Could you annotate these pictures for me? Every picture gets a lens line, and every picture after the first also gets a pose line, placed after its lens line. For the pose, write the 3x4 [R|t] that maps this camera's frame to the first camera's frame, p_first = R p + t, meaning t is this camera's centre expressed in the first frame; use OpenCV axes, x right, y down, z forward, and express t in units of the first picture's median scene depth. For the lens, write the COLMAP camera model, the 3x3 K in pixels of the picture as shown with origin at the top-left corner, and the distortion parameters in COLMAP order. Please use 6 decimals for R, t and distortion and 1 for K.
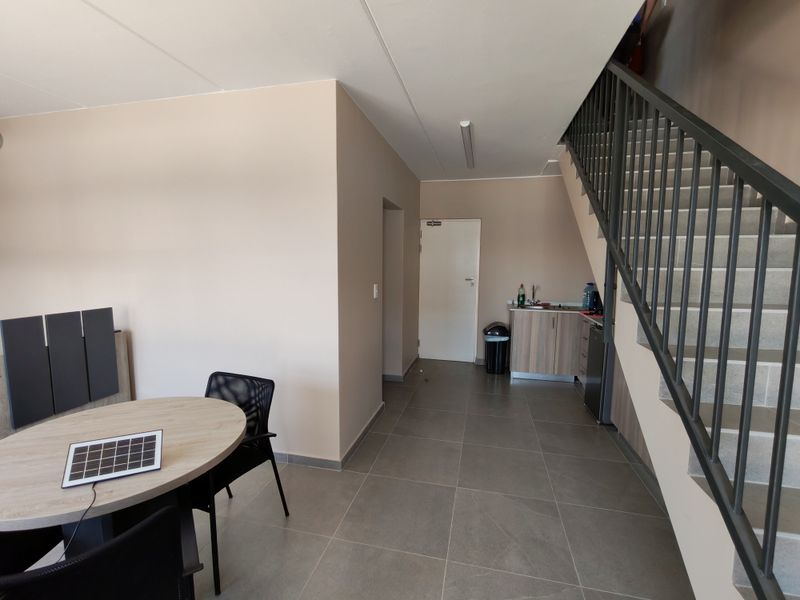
lens RADIAL K [[365.9, 0, 398.2], [0, 365.9, 300.5], [0, 0, 1]] dist [-0.005246, 0.002359]
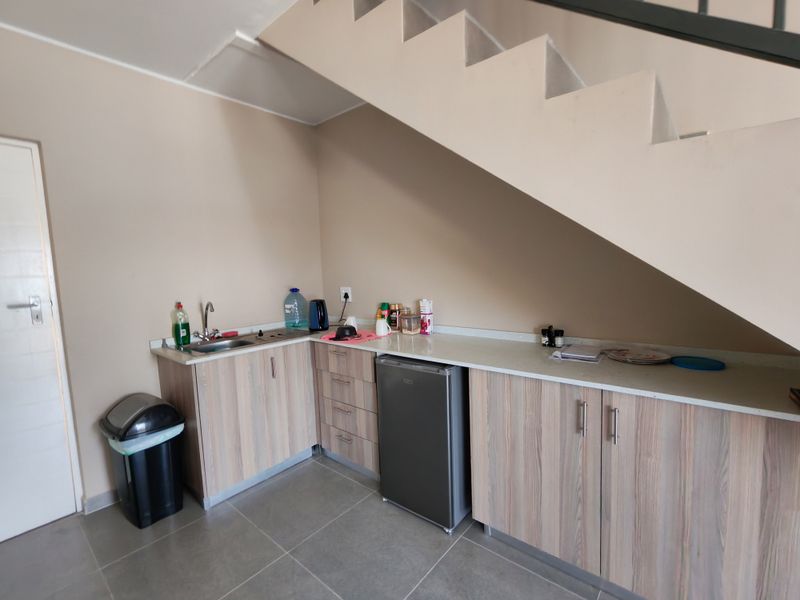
lens RADIAL K [[365.9, 0, 400.2], [0, 365.9, 301.7], [0, 0, 1]] dist [-0.005246, 0.002359]
pose [[0.444381, -0.111003, 0.888934, 0.040801], [0.120683, 0.990666, 0.063377, -0.040705], [-0.887672, 0.079115, 0.453630, 0.523283]]
